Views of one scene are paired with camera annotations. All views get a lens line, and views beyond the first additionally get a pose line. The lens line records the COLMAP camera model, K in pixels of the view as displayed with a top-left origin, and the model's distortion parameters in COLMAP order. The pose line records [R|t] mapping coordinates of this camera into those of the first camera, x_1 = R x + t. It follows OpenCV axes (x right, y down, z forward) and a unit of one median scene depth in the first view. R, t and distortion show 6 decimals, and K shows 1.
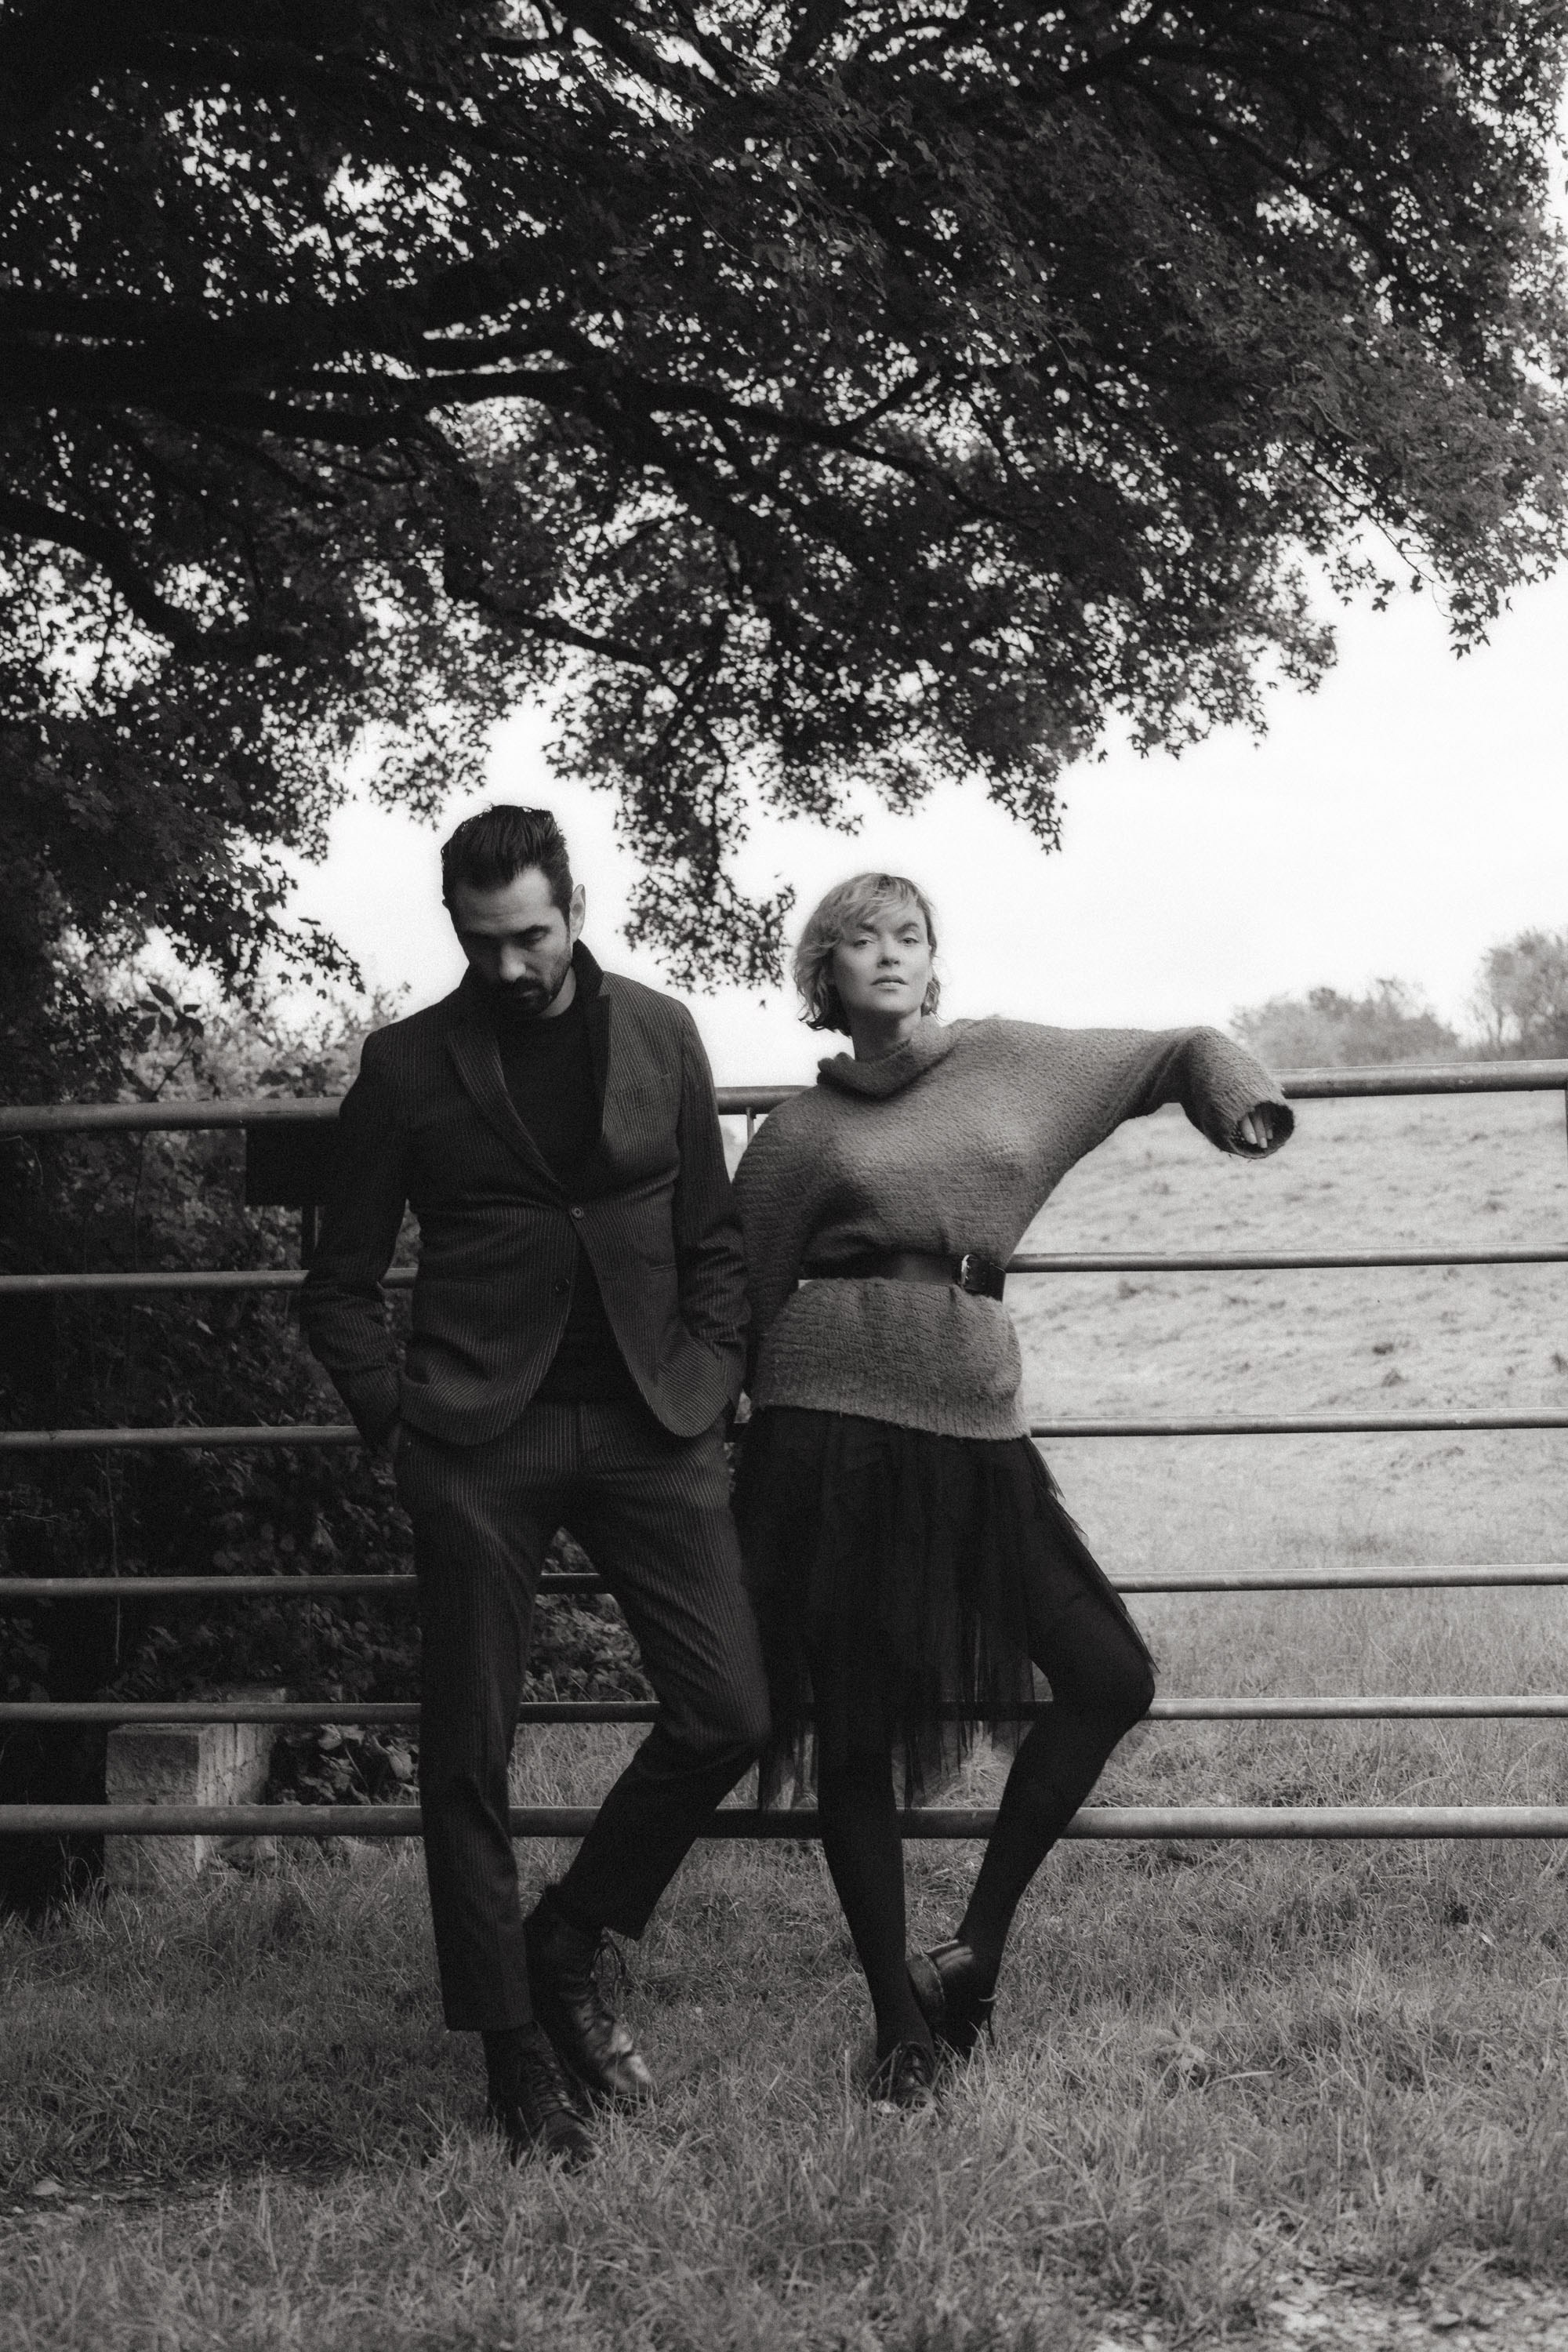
lens RADIAL K [[3045.9, 0, 784.0], [0, 3045.9, 1176.0], [0, 0, 1]] dist [0.002587, 0.000469]
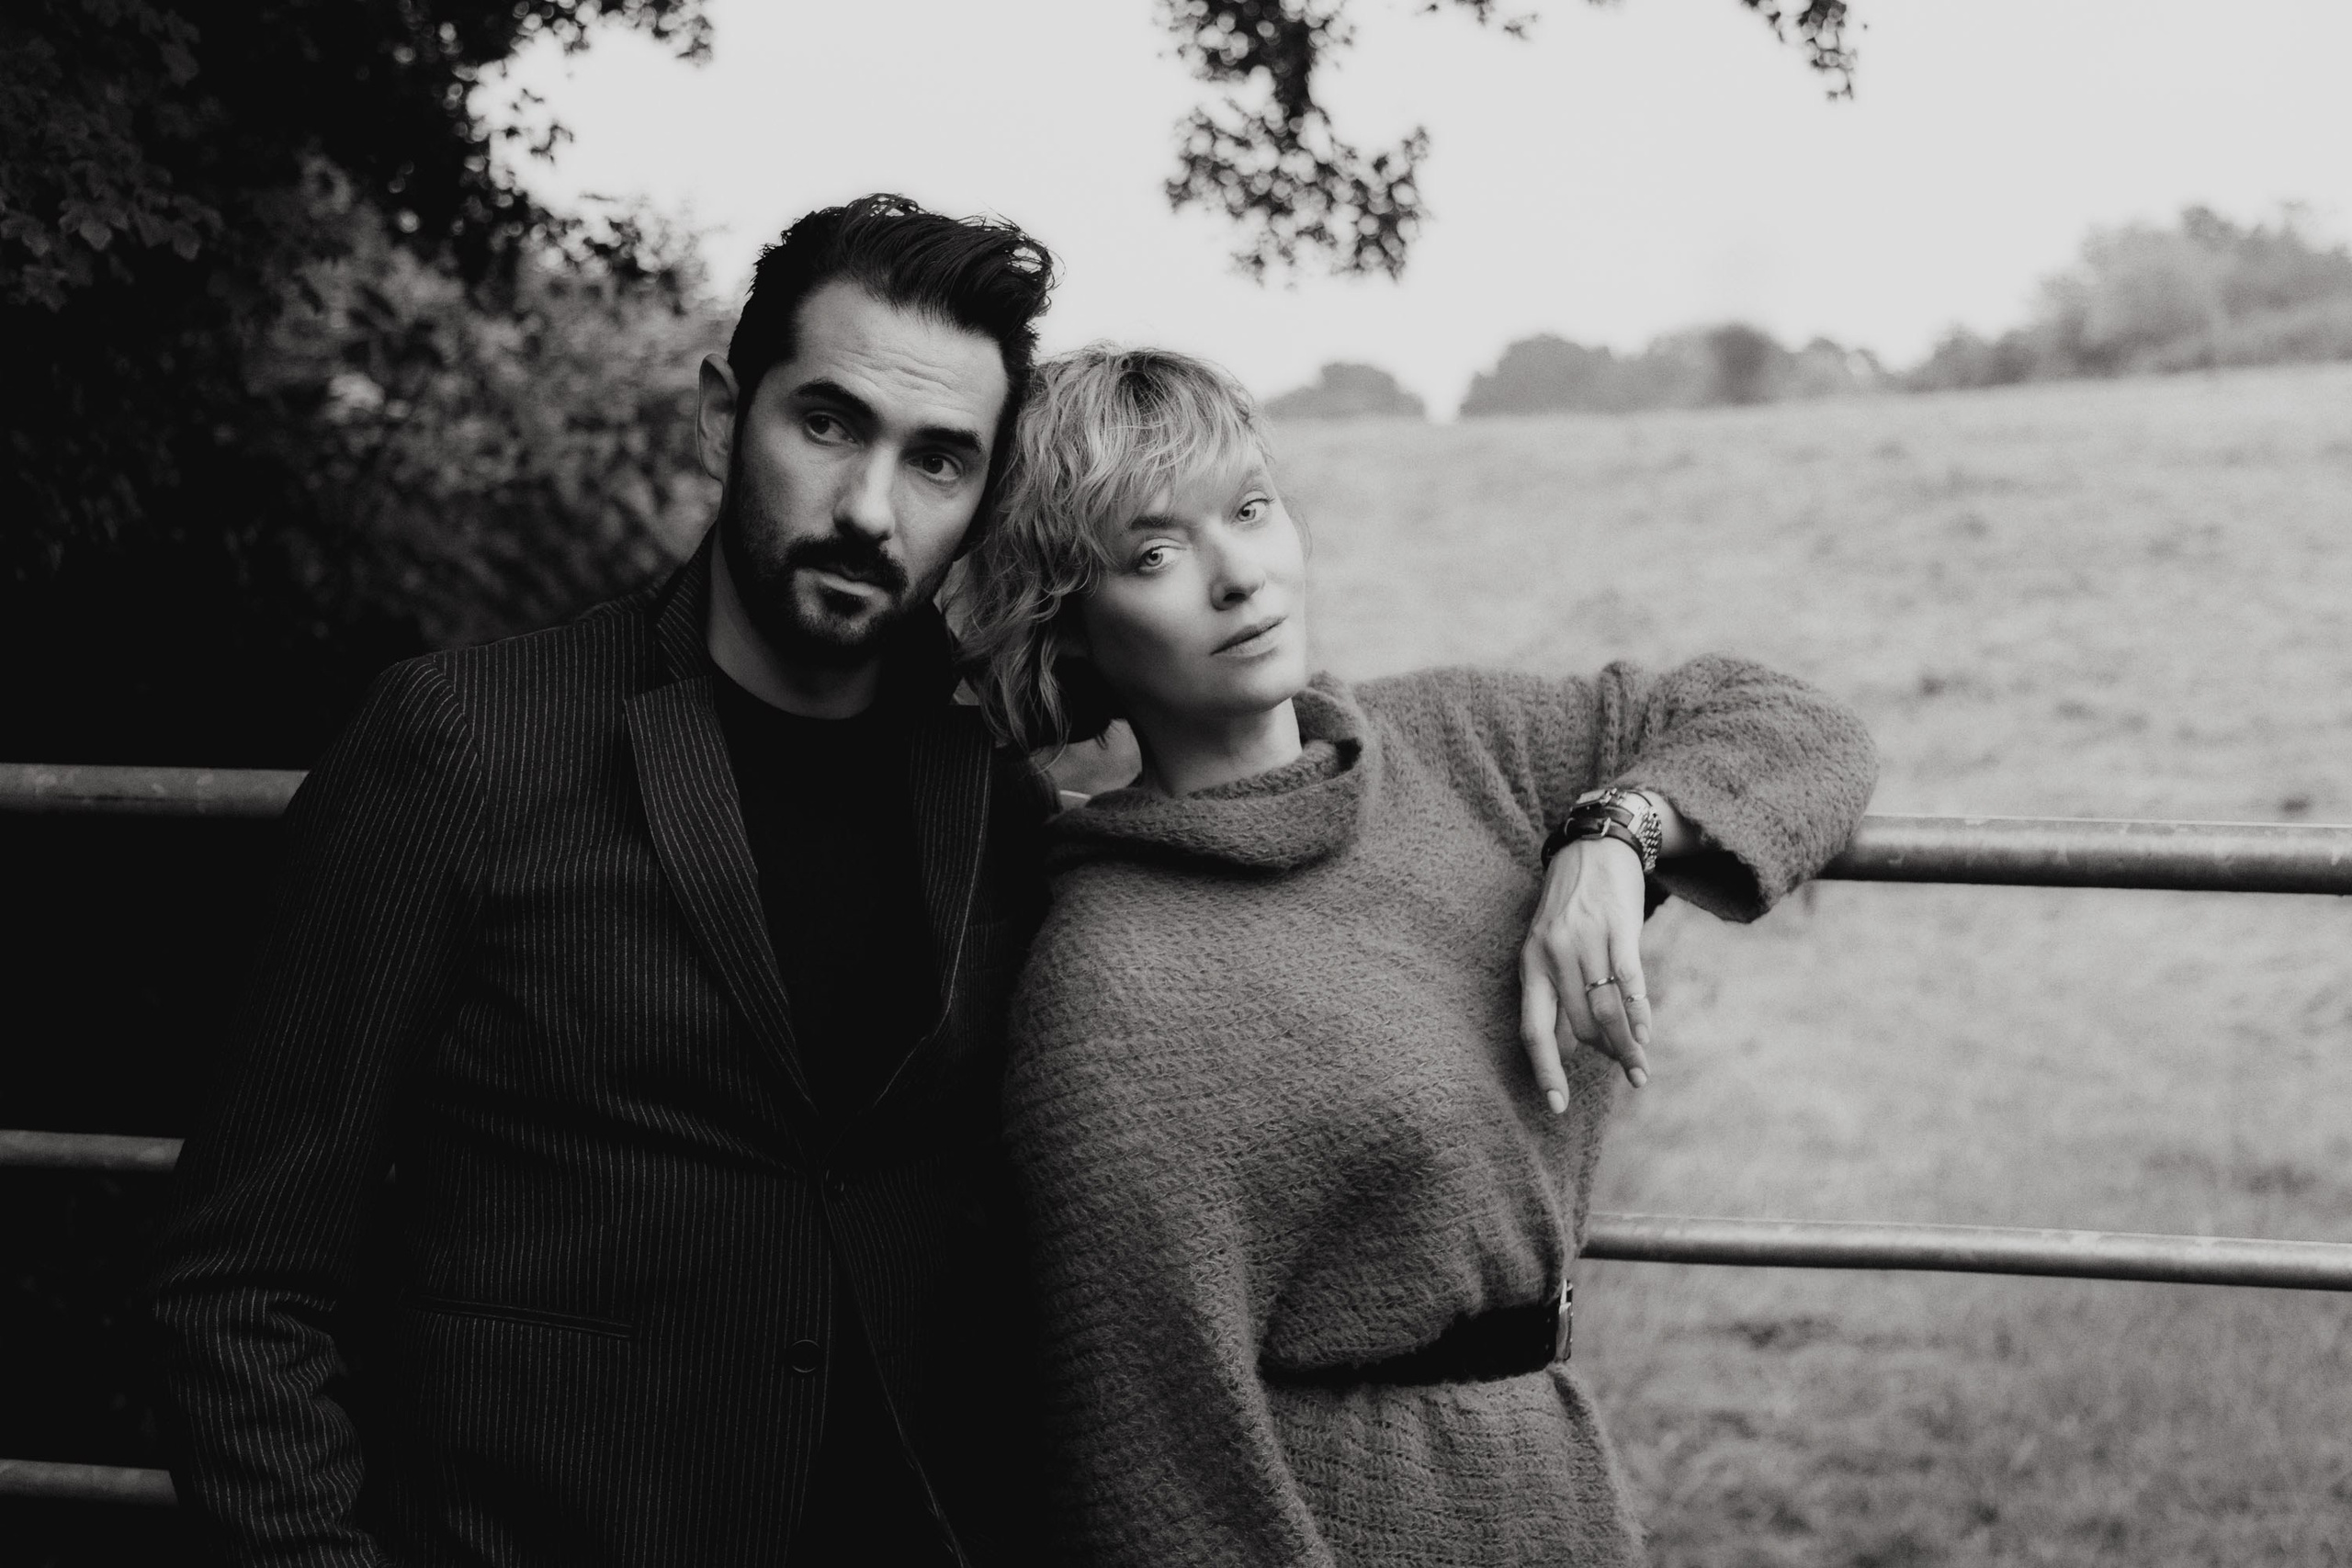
lens RADIAL K [[3675.5, 0, 1176.0], [0, 3675.5, 784.0], [0, 0, 1]] dist [-0.001531, 0.009824]
pose [[0.995949, 0.040111, -0.080477, 0.018071], [-0.030947, 0.993220, 0.112056, -0.042439], [0.084426, -0.109111, 0.990438, 0.218386]]
